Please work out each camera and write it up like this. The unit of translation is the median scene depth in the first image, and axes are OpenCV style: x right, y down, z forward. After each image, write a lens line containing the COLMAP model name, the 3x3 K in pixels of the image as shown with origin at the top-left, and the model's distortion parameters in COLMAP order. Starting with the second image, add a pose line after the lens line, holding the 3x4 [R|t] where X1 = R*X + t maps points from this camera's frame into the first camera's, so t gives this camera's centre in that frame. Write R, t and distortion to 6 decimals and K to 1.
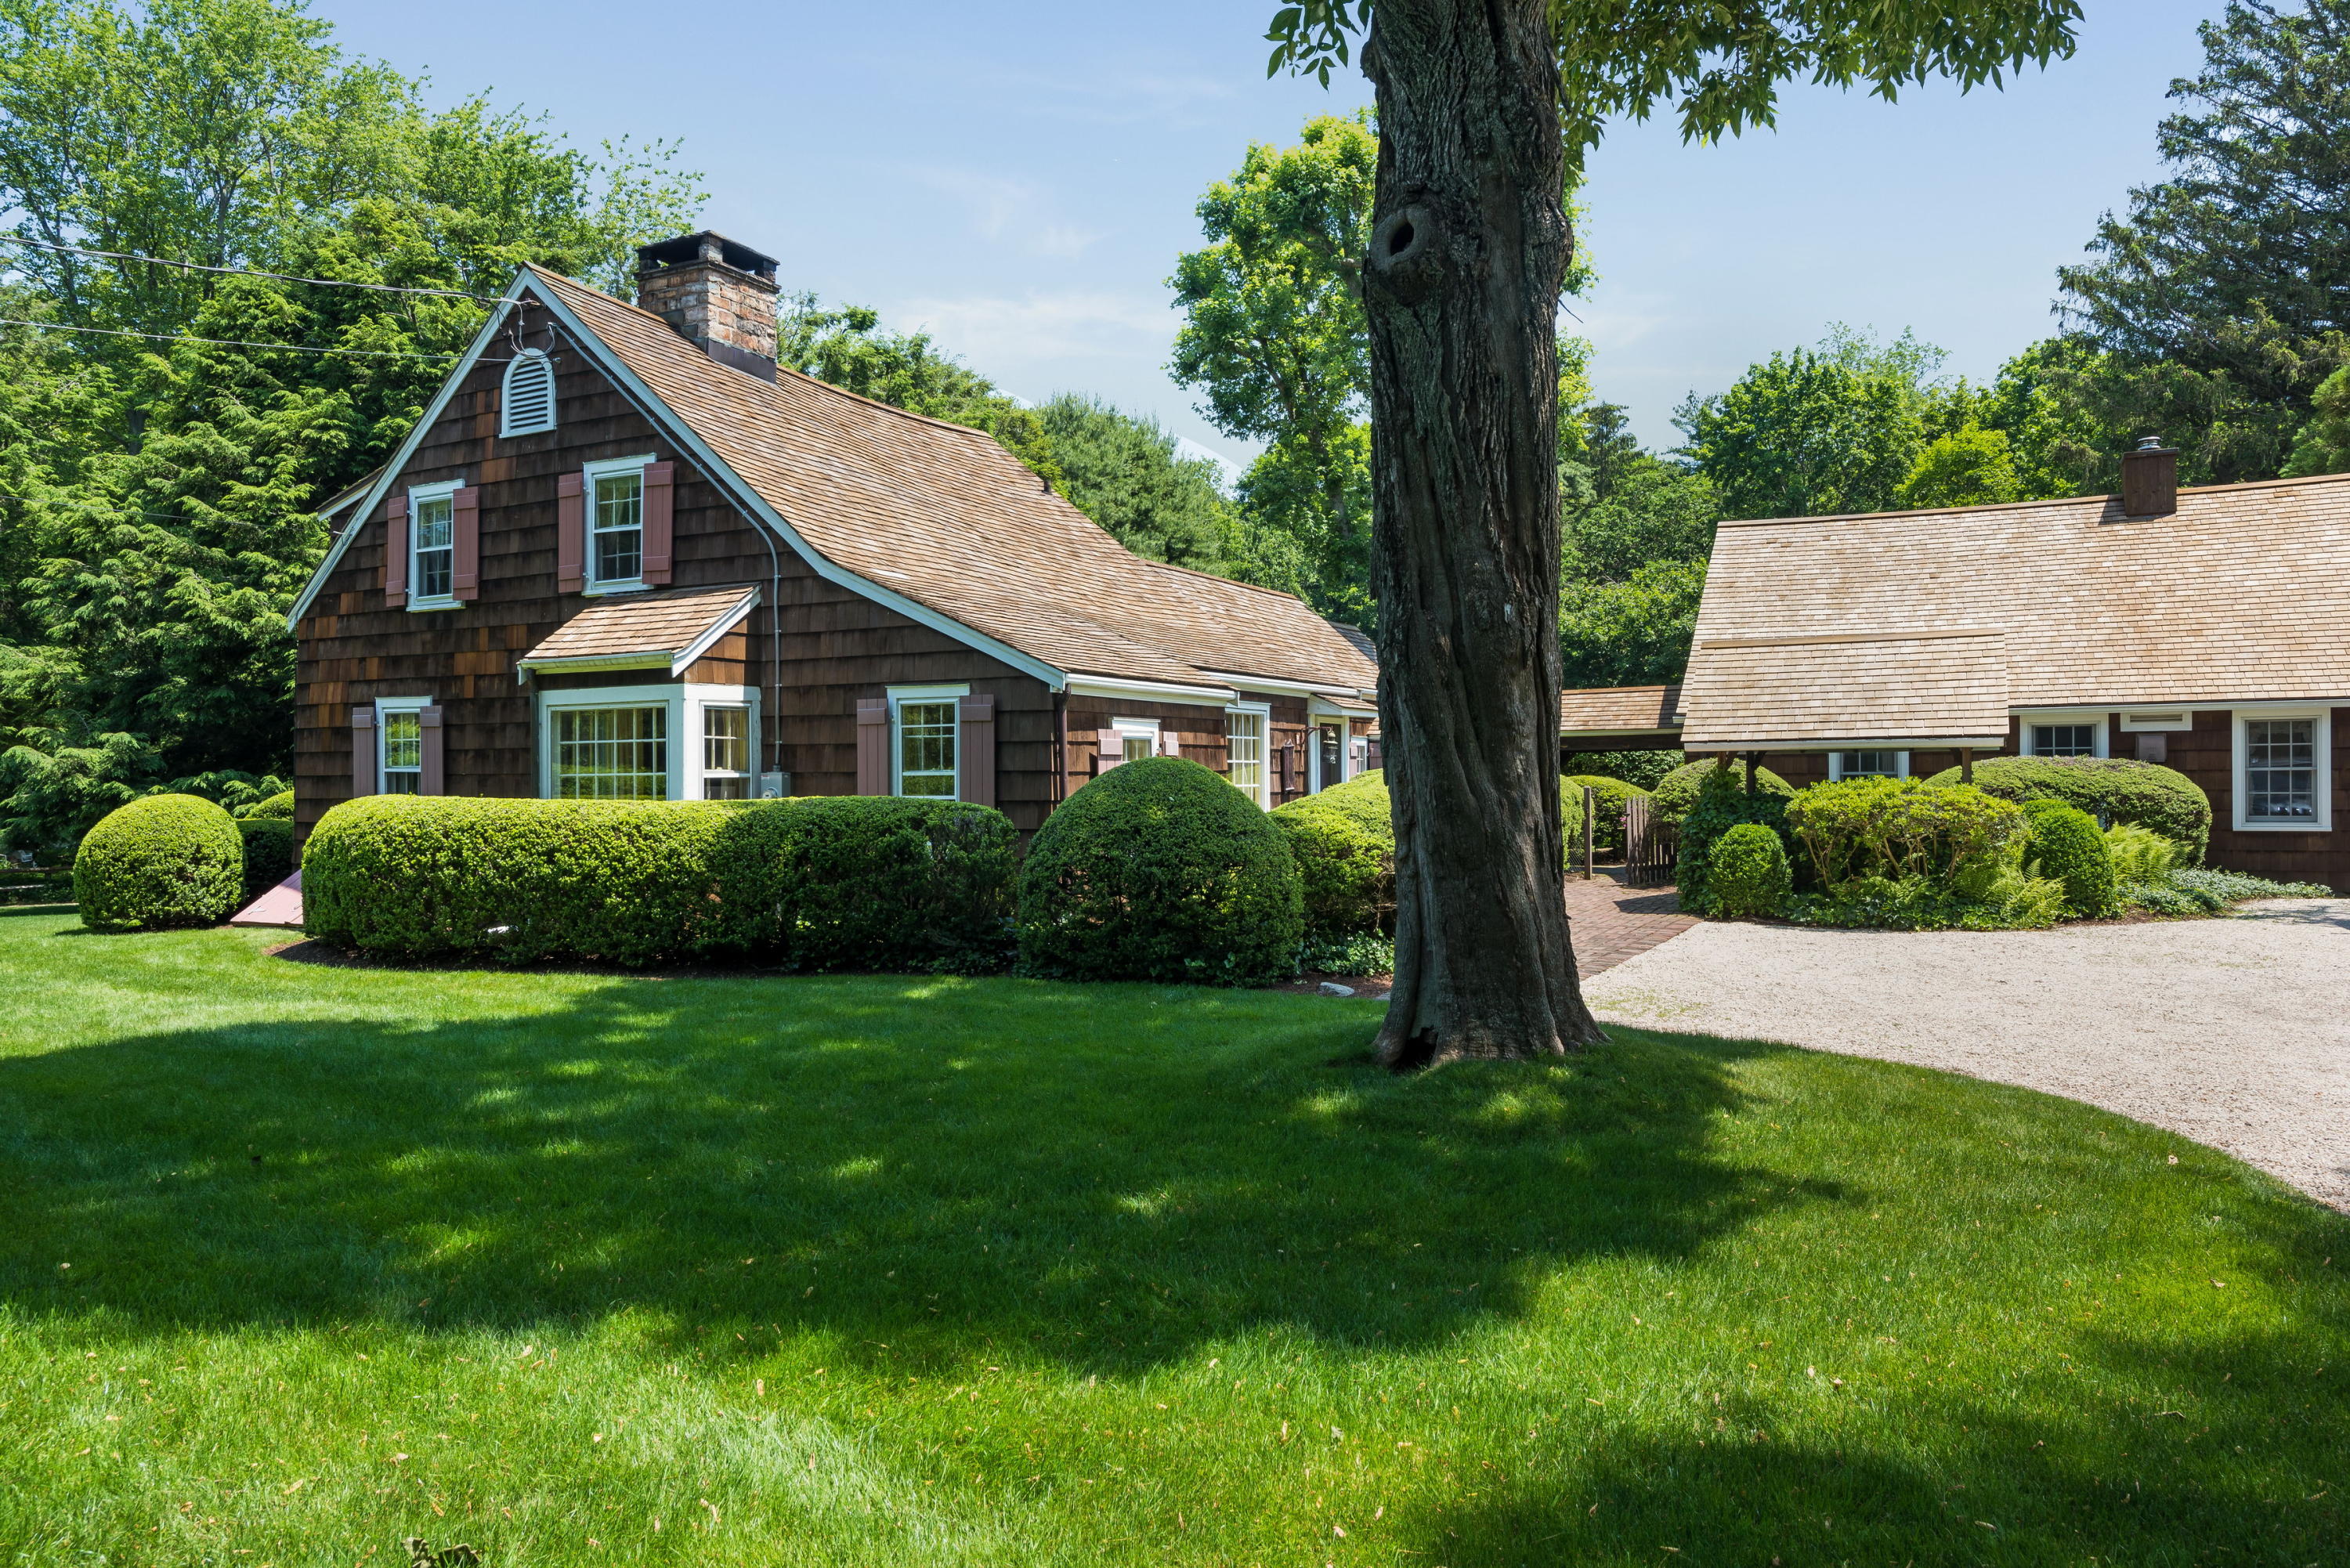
lens RADIAL K [[1635.9, 0, 1174.2], [0, 1635.9, 728.9], [0, 0, 1]] dist [0.002592, 0.001431]
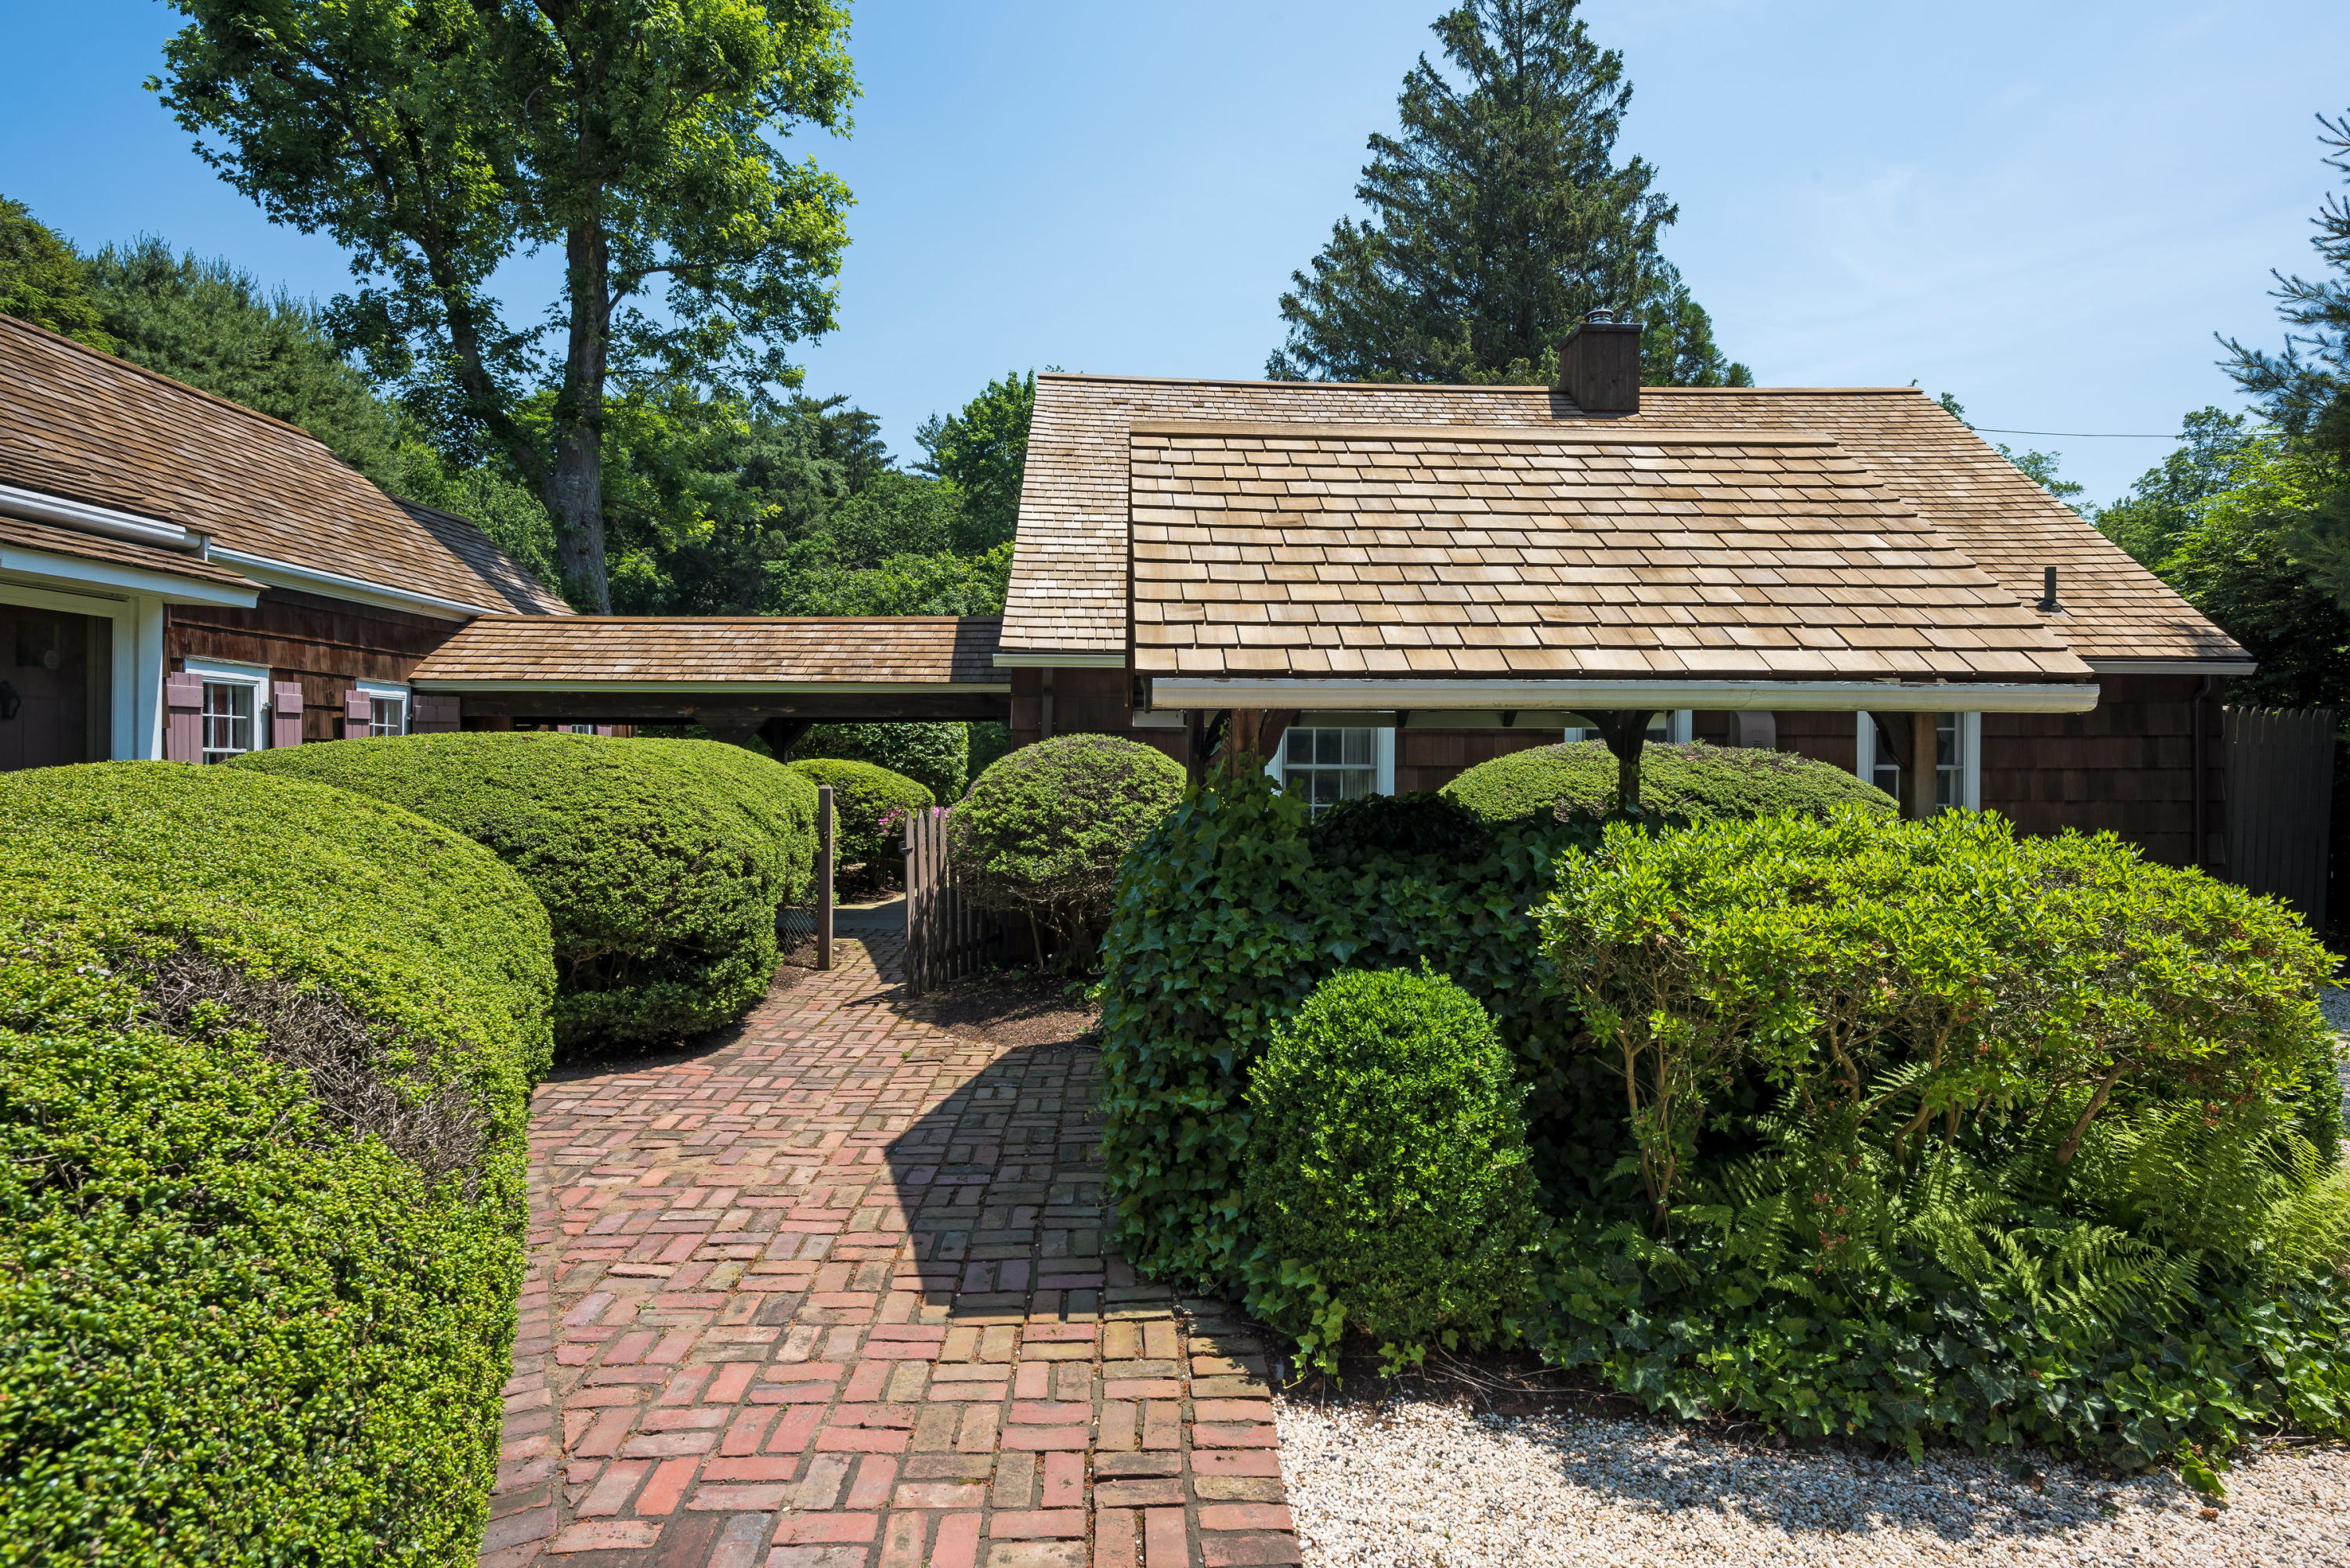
lens RADIAL K [[1269.3, 0, 1175.0], [0, 1269.3, 784.0], [0, 0, 1]] dist [-0.000824, -0.000391]
pose [[0.874608, 0.000217, 0.484831, 0.120925], [-0.027340, 0.998431, 0.048872, 0.009450], [-0.484060, -0.055999, 0.873241, 0.466515]]
